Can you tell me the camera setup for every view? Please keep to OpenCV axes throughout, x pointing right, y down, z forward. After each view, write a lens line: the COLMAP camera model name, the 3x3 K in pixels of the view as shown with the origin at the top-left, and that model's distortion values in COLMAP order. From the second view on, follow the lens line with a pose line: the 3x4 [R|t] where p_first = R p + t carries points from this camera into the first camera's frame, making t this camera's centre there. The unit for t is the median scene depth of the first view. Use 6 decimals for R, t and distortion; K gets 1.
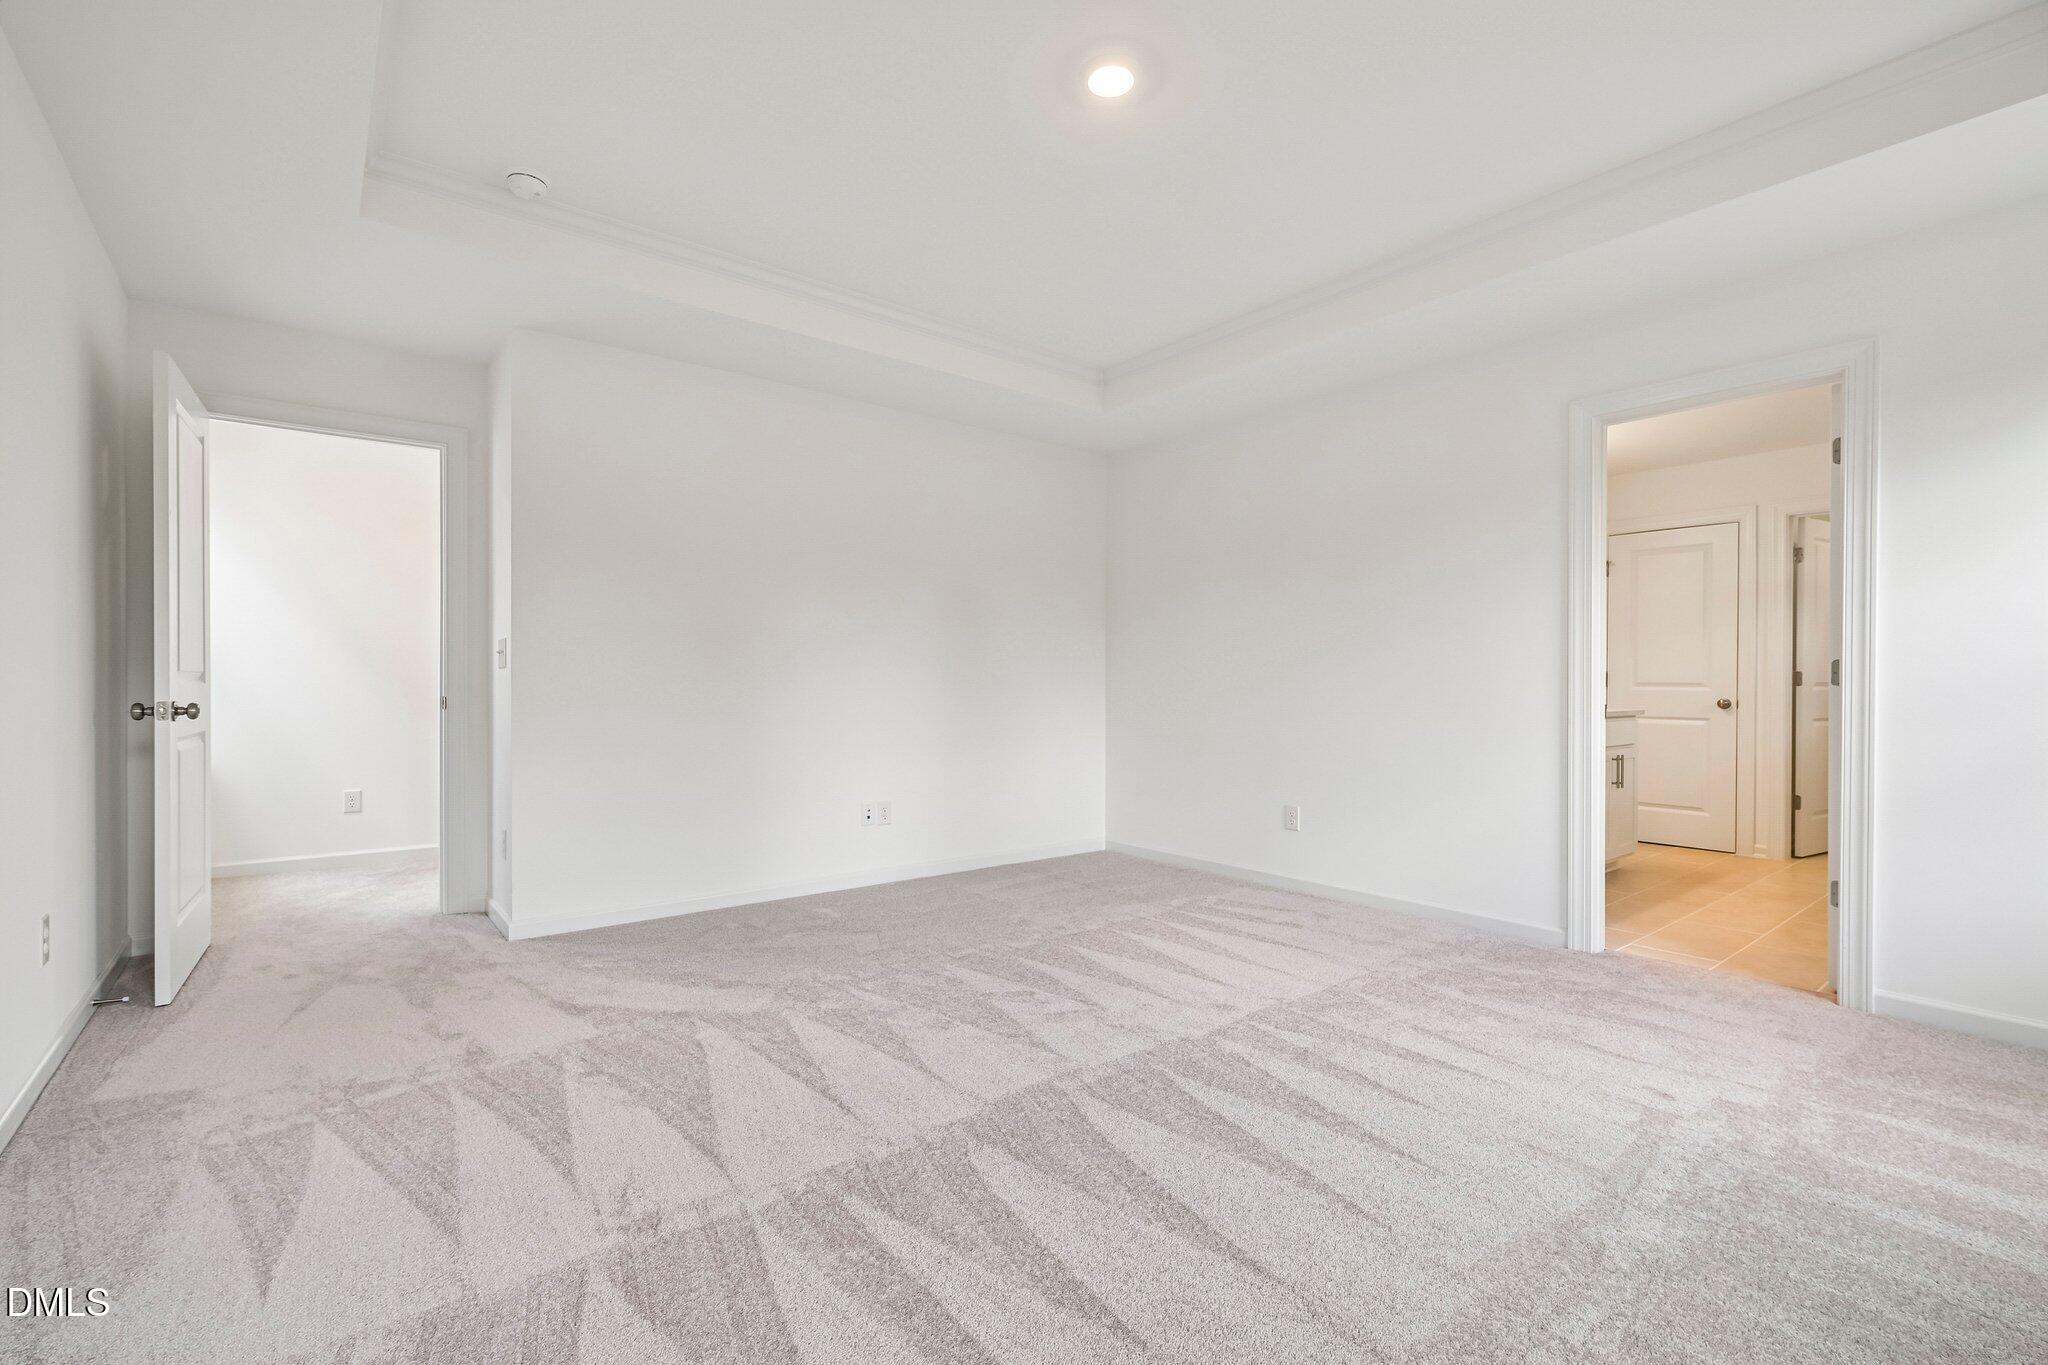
lens RADIAL K [[905.9, 0, 1026.0], [0, 905.9, 683.5], [0, 0, 1]] dist [0.001479, 0.000689]
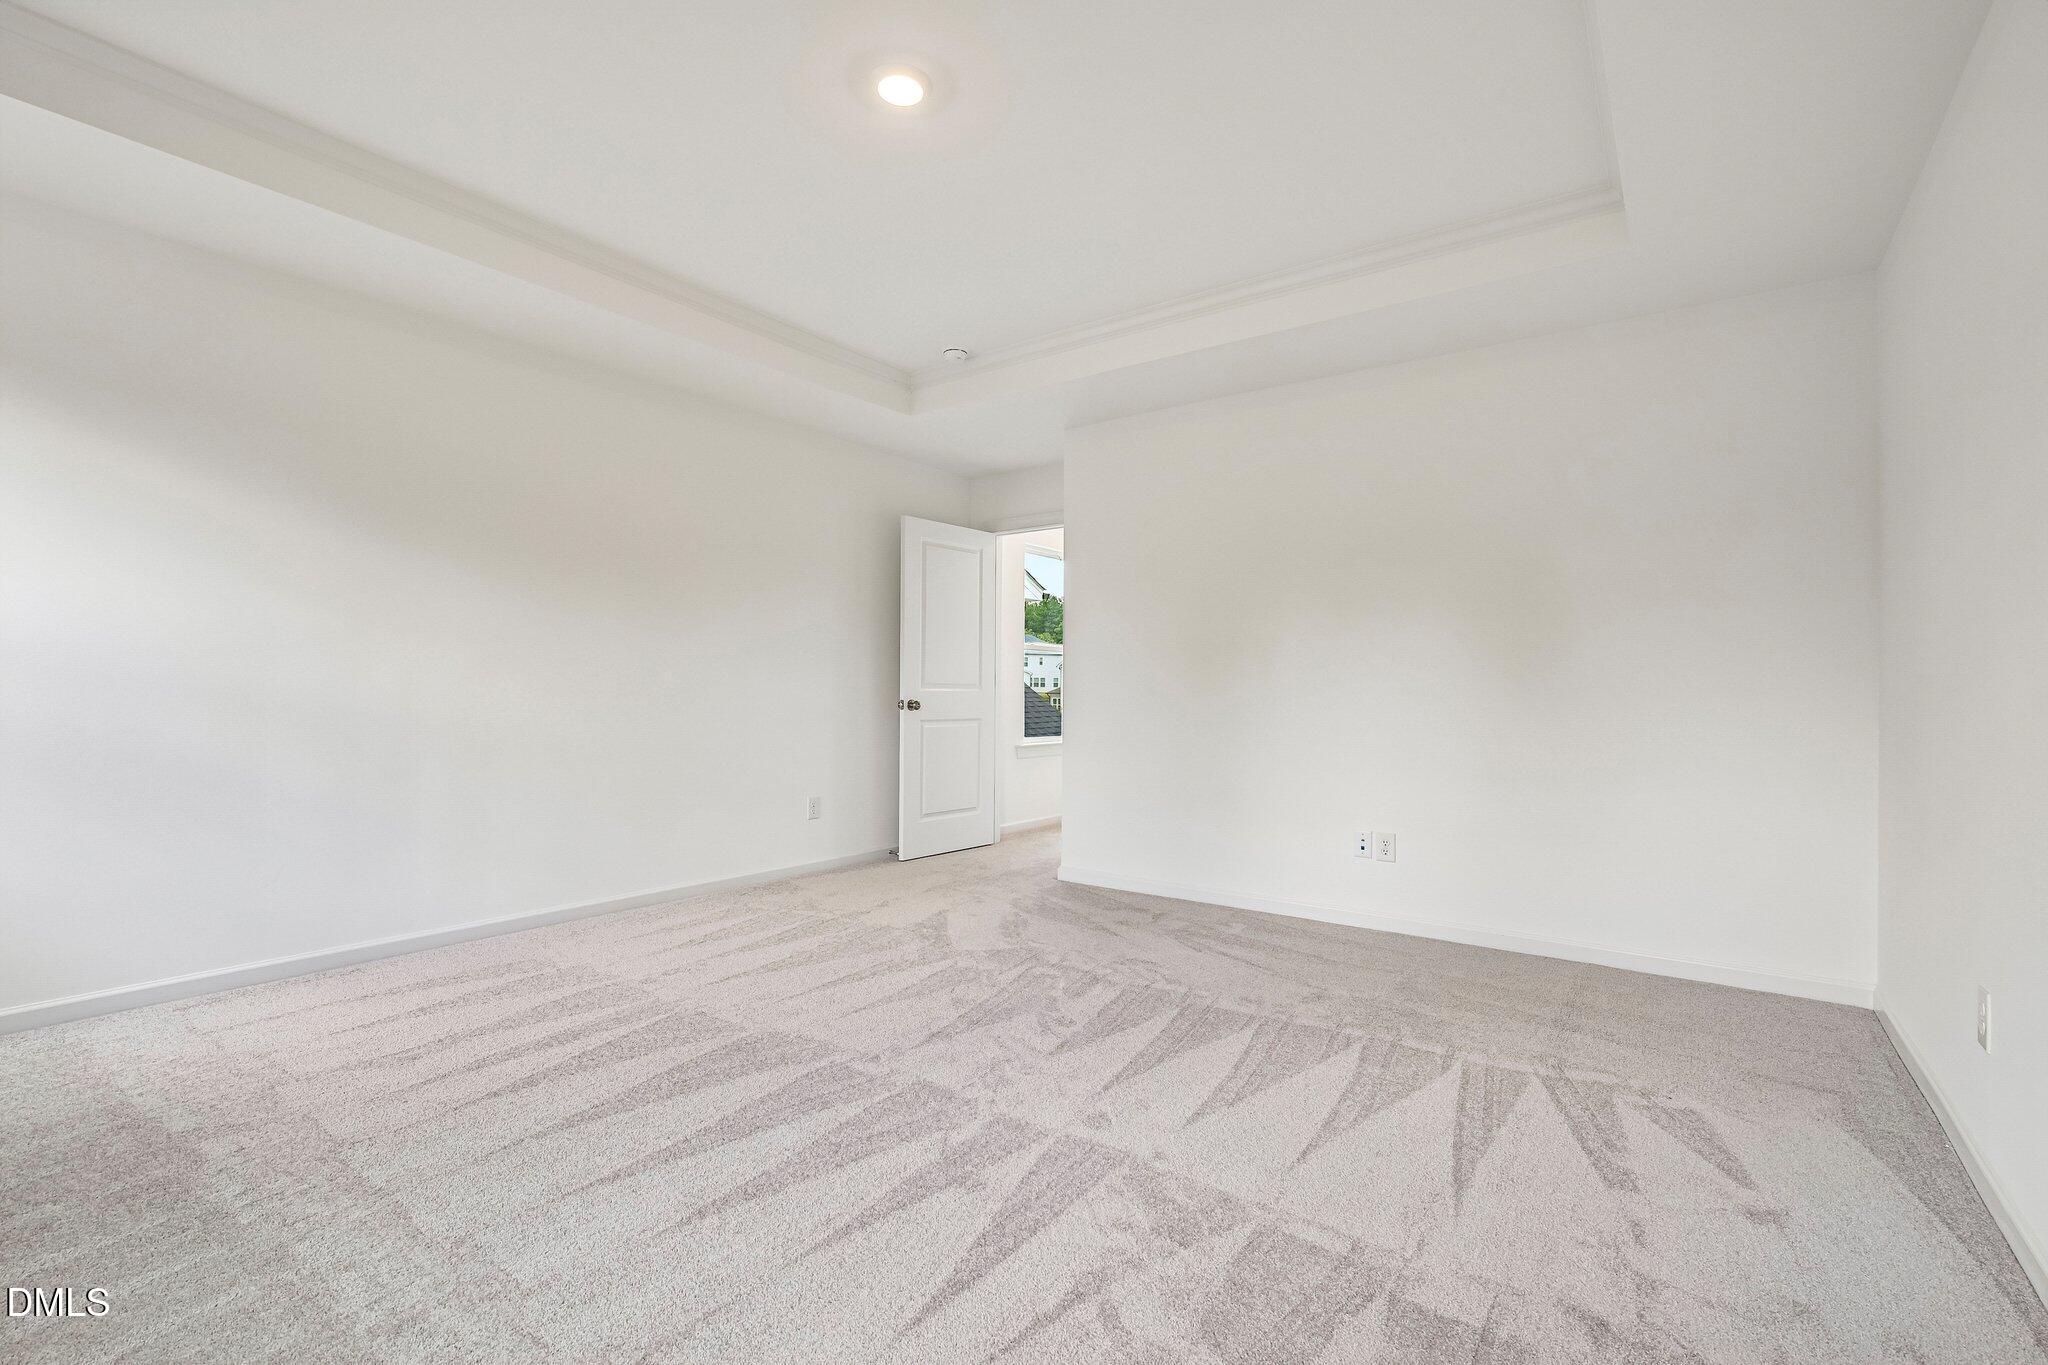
lens RADIAL K [[905.9, 0, 1026.0], [0, 905.9, 683.5], [0, 0, 1]] dist [0.001479, 0.000689]
pose [[0.269309, -0.003312, -0.963048, 0.849394], [-0.004664, 0.999978, -0.004744, -0.006475], [0.963043, 0.005769, 0.269287, 0.666167]]
